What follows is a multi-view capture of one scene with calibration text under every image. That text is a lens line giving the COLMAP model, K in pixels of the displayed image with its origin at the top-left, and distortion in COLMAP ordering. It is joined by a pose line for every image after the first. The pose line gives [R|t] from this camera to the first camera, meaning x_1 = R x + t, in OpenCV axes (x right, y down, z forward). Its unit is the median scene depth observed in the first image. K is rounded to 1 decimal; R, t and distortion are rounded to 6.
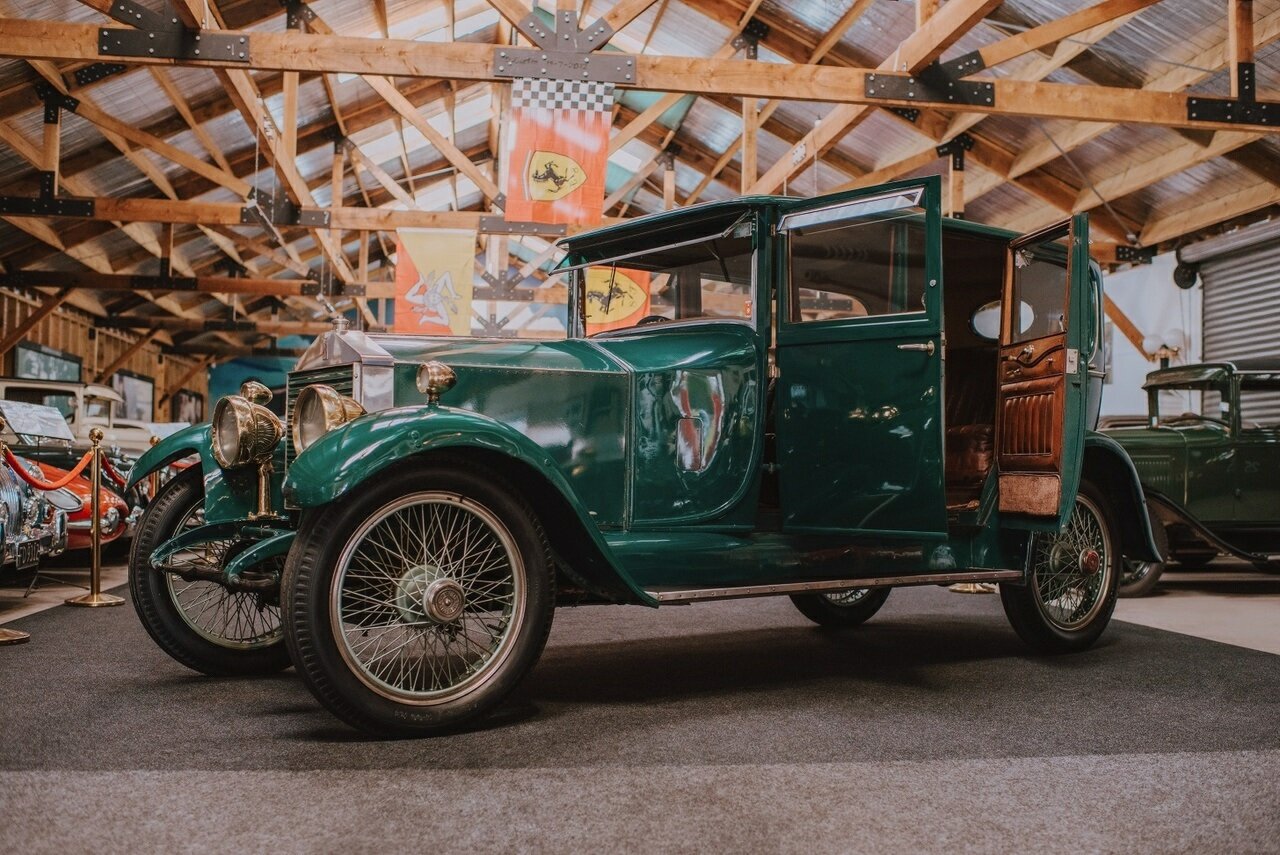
lens RADIAL K [[1328.0, 0, 663.4], [0, 1328.0, 441.1], [0, 0, 1]] dist [-0.104485, 0.111615]
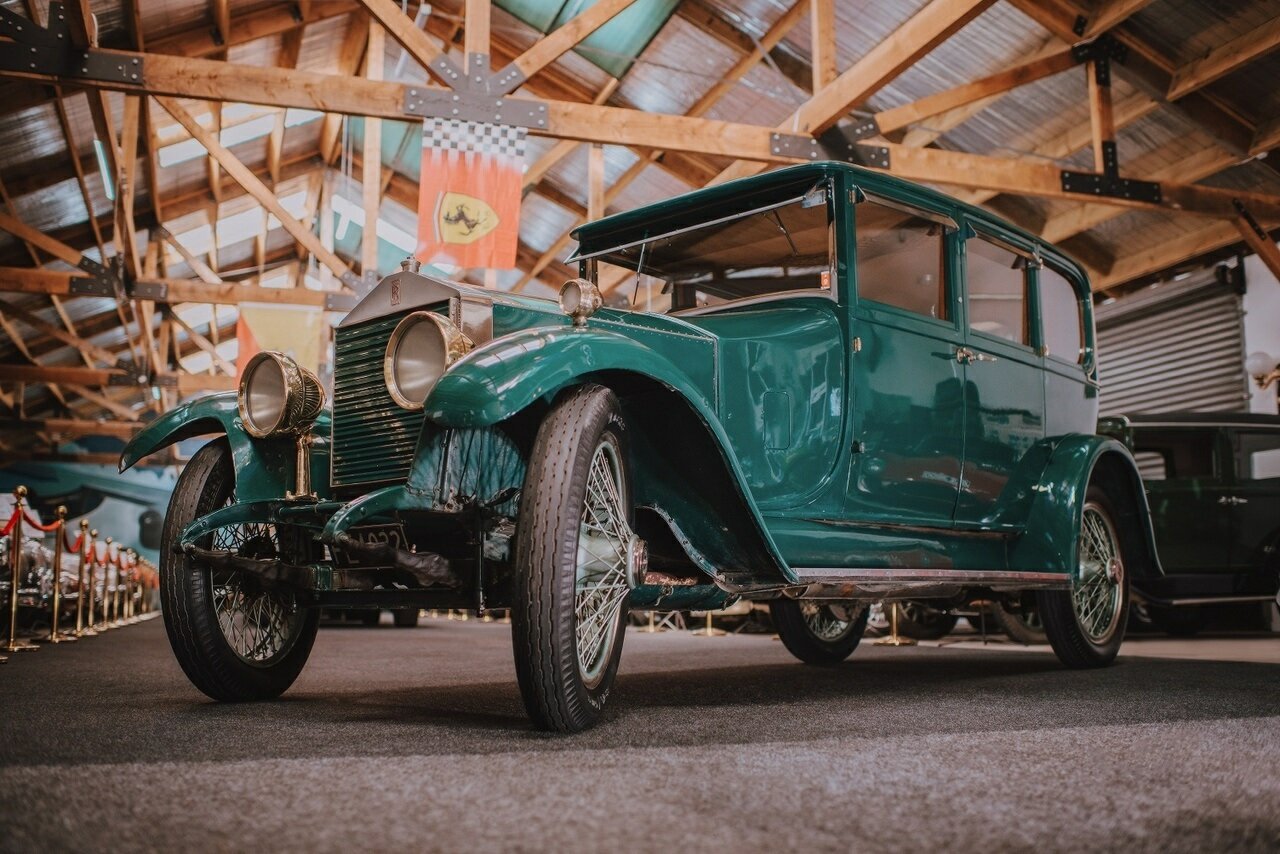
lens RADIAL K [[1285.4, 0, 640.0], [0, 1285.4, 427.0], [0, 0, 1]] dist [-0.106475, 0.121218]
pose [[0.984884, 0.005108, 0.173140, -0.112818], [0.013836, 0.994051, -0.108030, 0.050196], [-0.172662, 0.108793, 0.978955, 0.078710]]
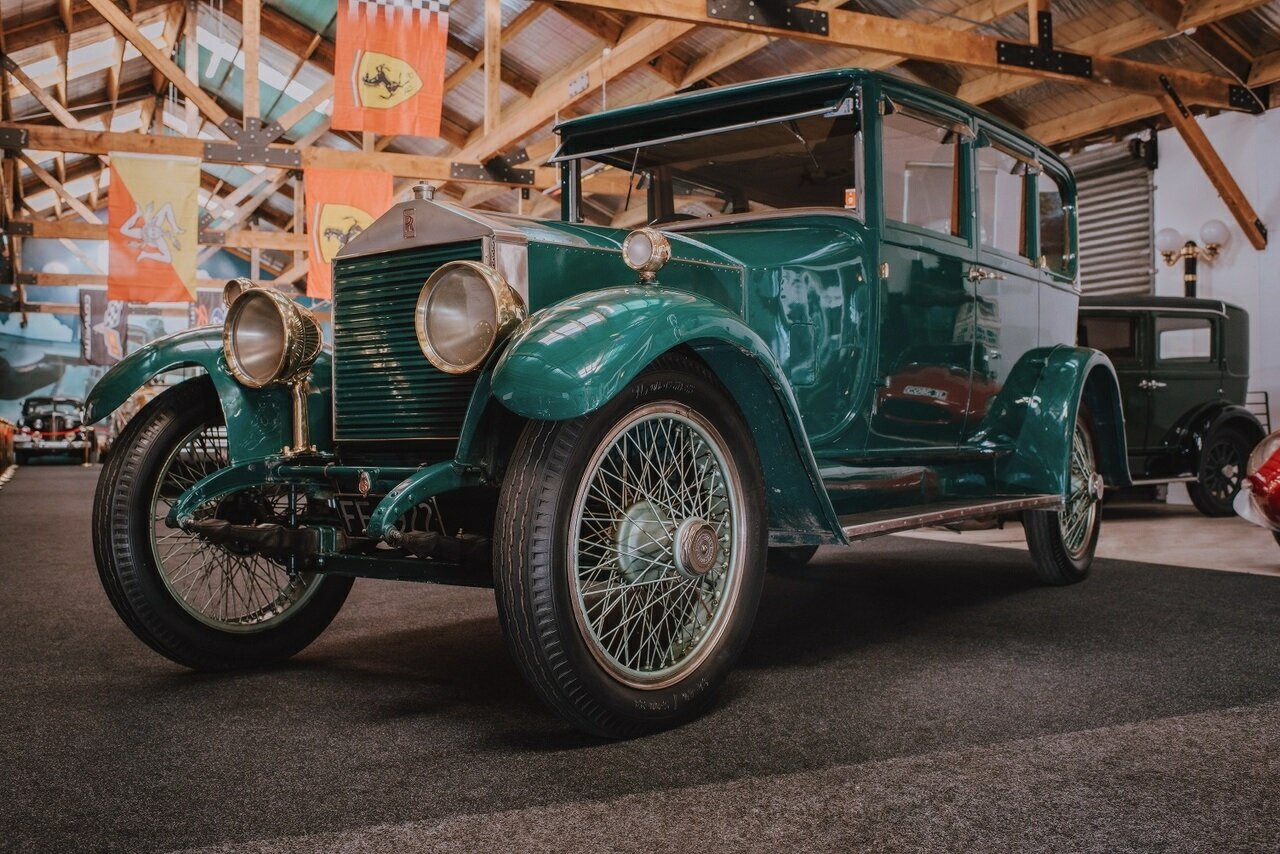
lens RADIAL K [[1285.4, 0, 640.0], [0, 1285.4, 427.0], [0, 0, 1]] dist [-0.106475, 0.121218]
pose [[0.959043, -0.018079, 0.282684, -0.156825], [0.012442, 0.999687, 0.021726, 0.014496], [-0.282988, -0.017319, 0.958967, 0.124316]]
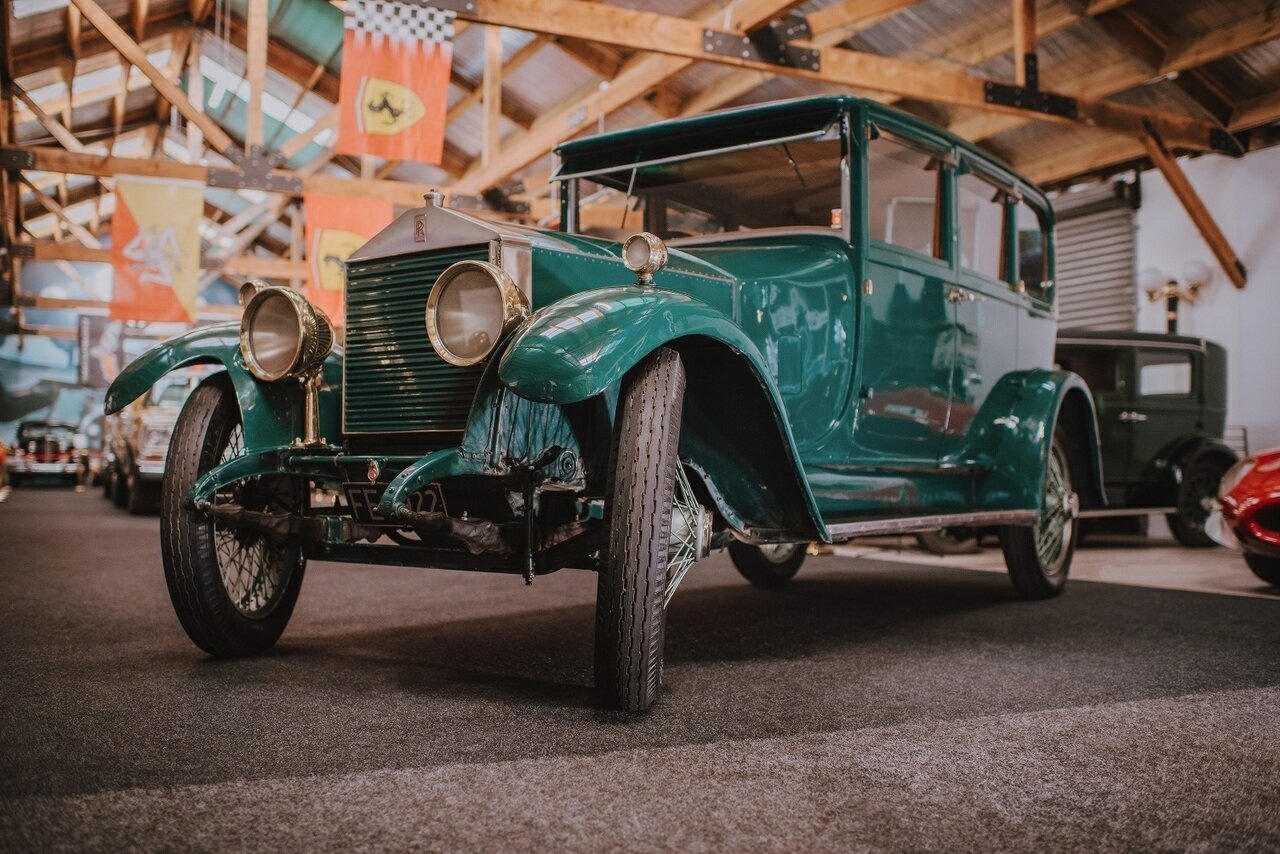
lens RADIAL K [[1285.4, 0, 640.0], [0, 1285.4, 427.0], [0, 0, 1]] dist [-0.106475, 0.121218]
pose [[0.957223, 0.005886, 0.289291, -0.162977], [-0.003745, 0.999961, -0.007954, 0.025495], [-0.289326, 0.006530, 0.957208, 0.104096]]
